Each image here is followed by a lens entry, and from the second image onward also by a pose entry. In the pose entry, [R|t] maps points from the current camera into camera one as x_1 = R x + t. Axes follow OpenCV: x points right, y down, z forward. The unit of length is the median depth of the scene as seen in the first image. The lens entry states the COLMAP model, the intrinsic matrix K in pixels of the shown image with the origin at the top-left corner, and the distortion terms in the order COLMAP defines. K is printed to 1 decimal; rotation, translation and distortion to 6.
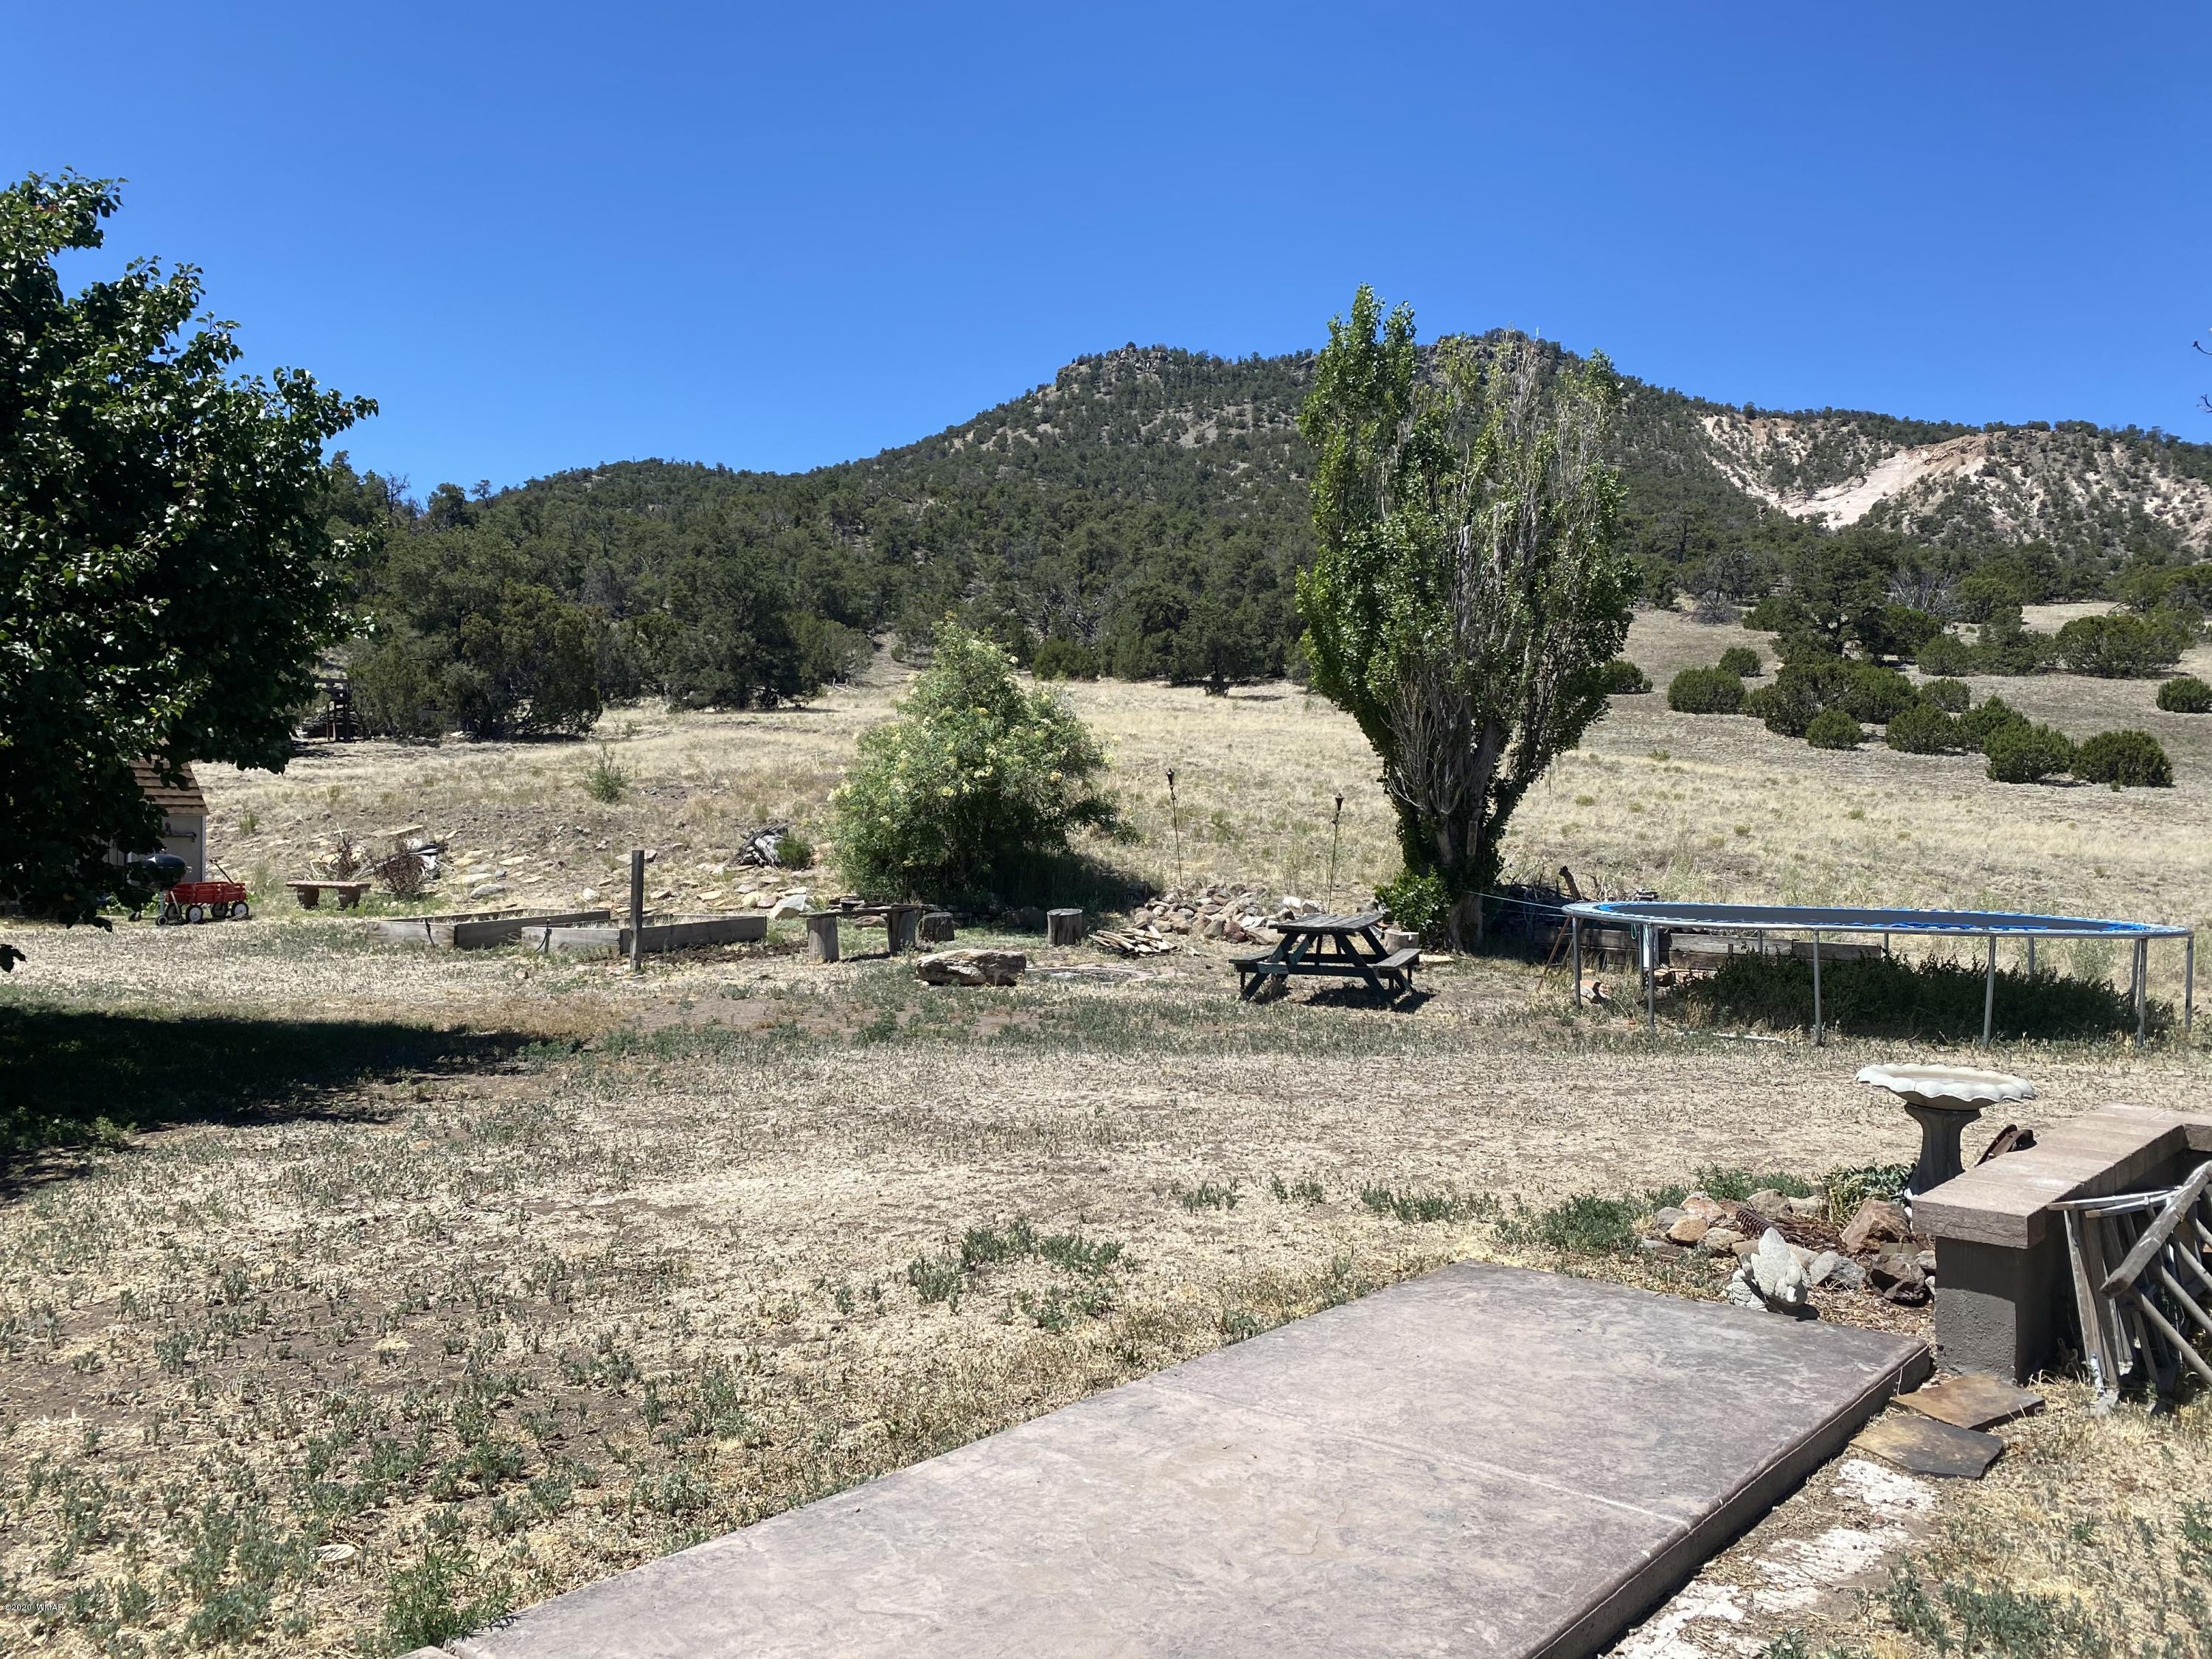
lens RADIAL K [[1732.8, 0, 1106.0], [0, 1732.8, 829.5], [0, 0, 1]] dist [0.100450, -0.082563]
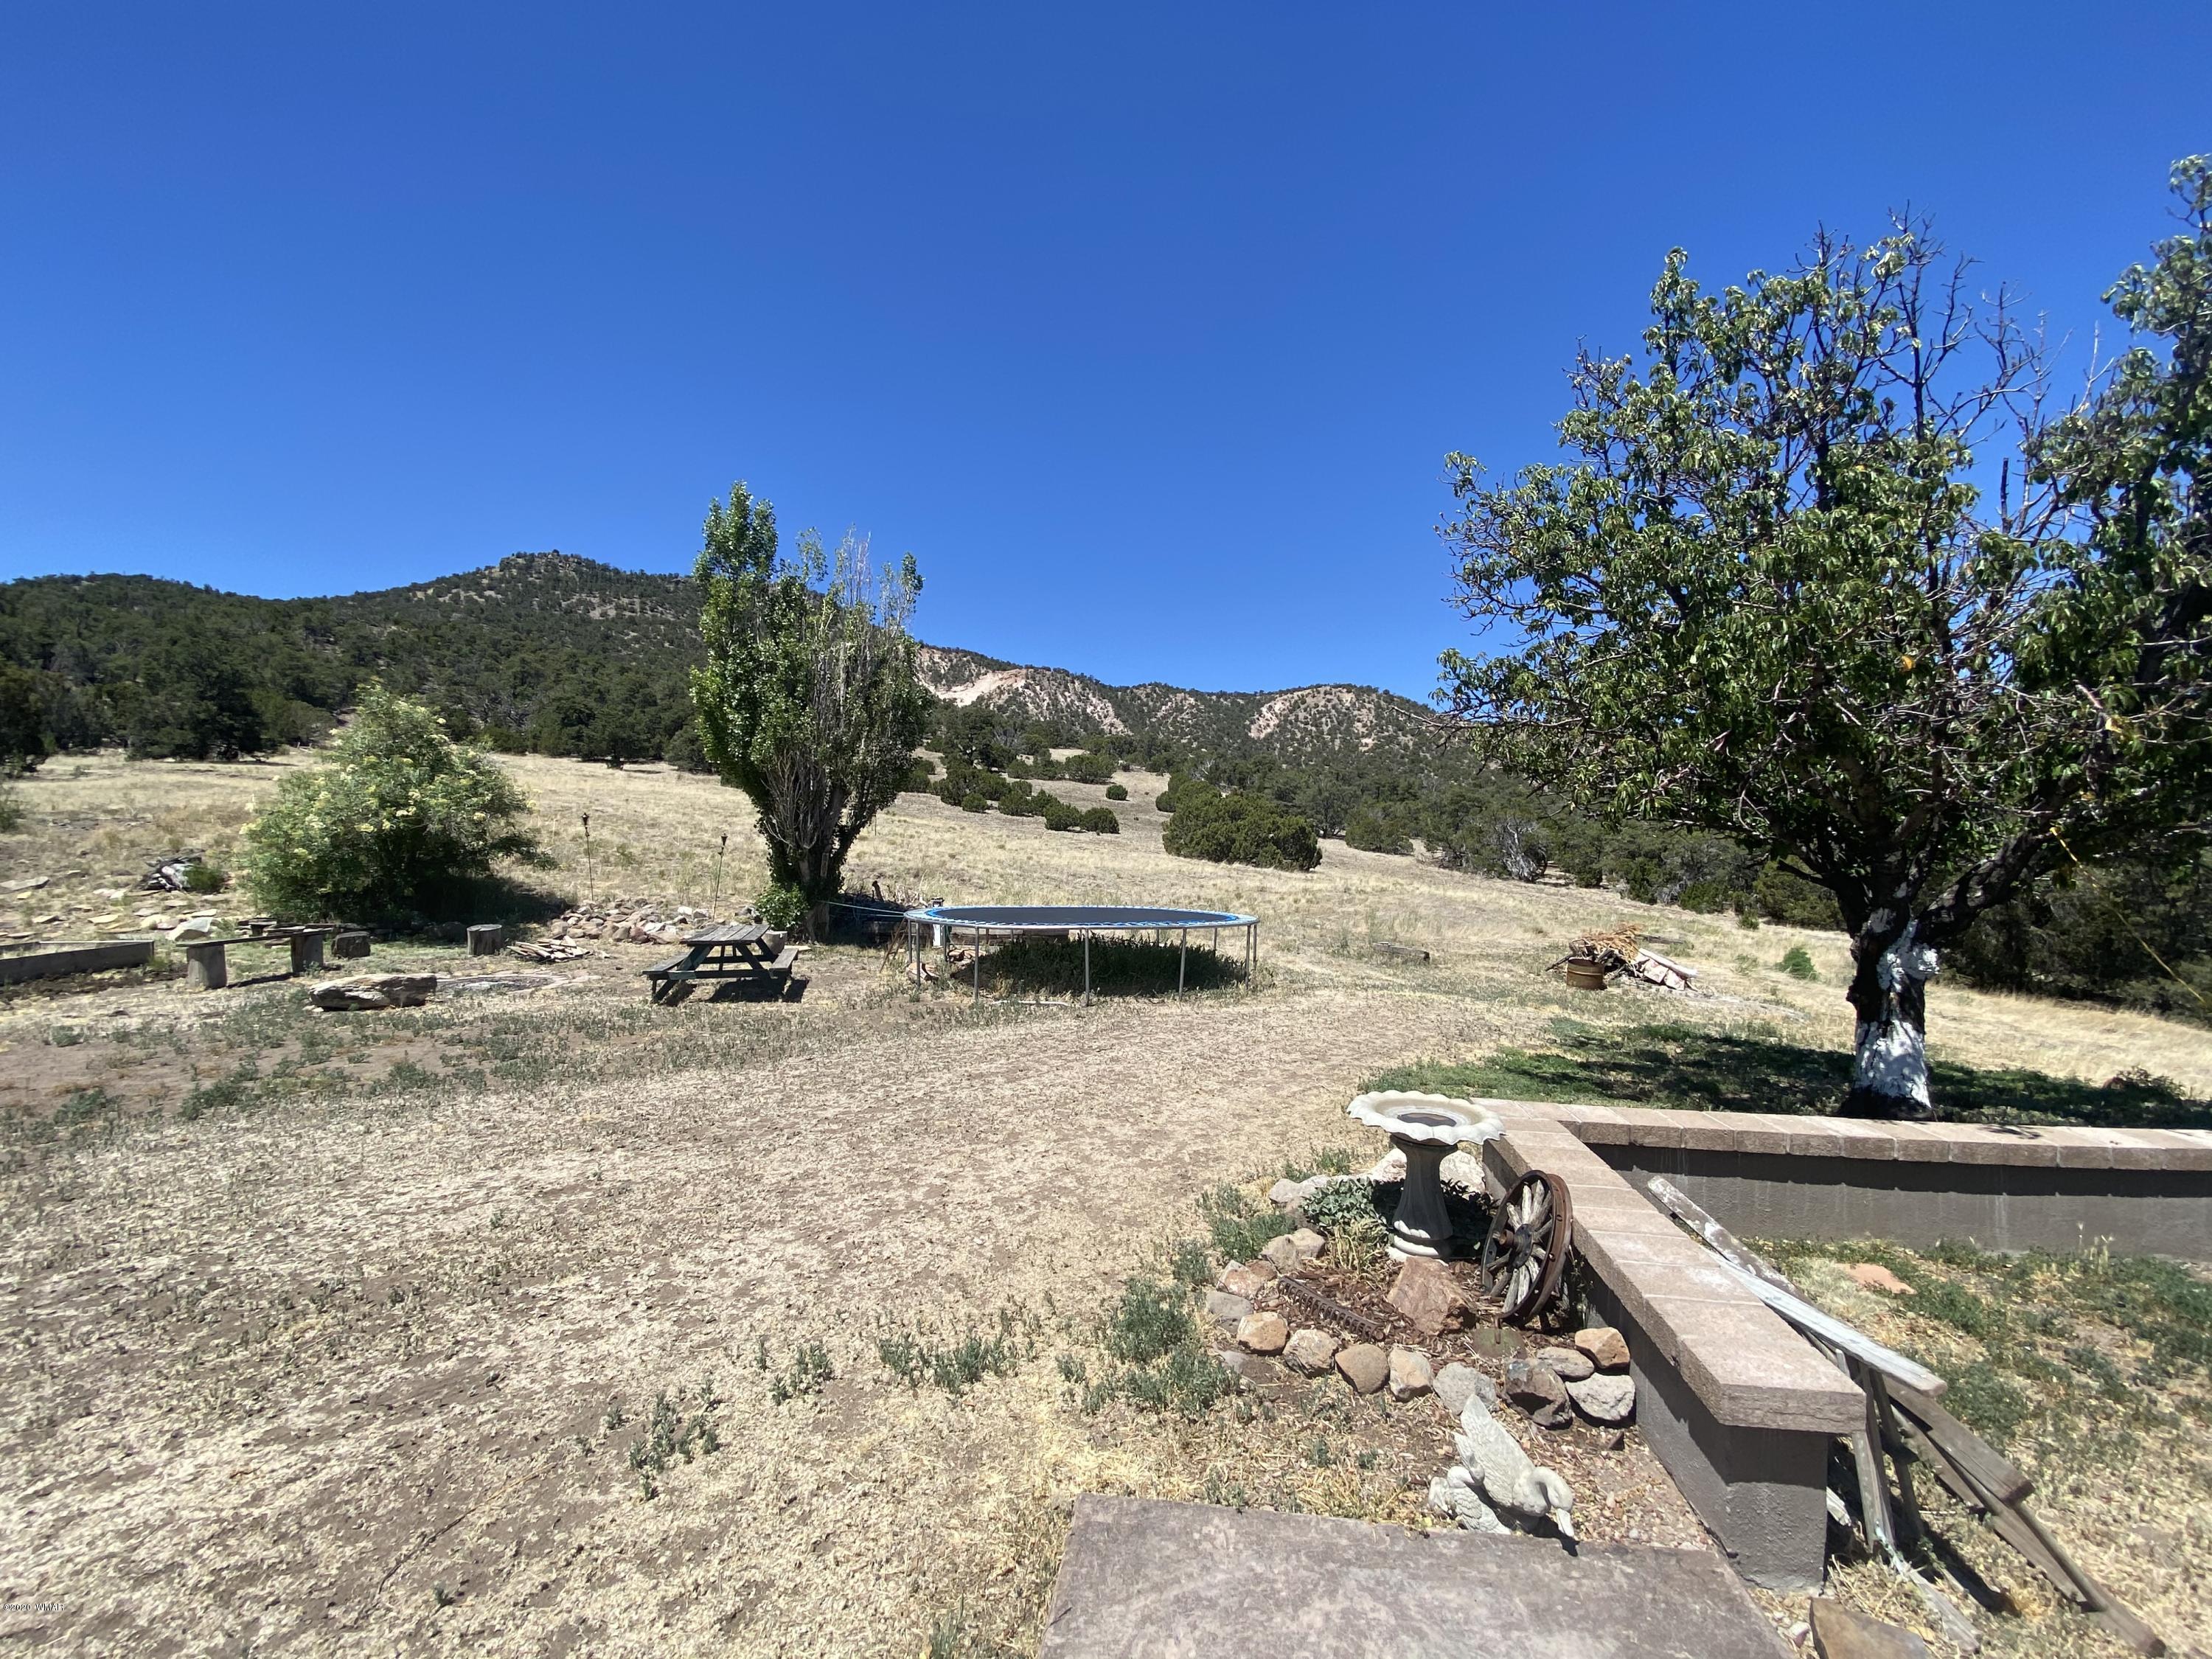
lens RADIAL K [[908.8, 0, 1110.5], [0, 908.8, 824.3], [0, 0, 1]] dist [0.018046, -0.020462]
pose [[0.844499, 0.017616, 0.535267, 0.002948], [-0.001410, 0.999529, -0.030670, -0.005382], [-0.535555, 0.025146, 0.844126, 0.193582]]
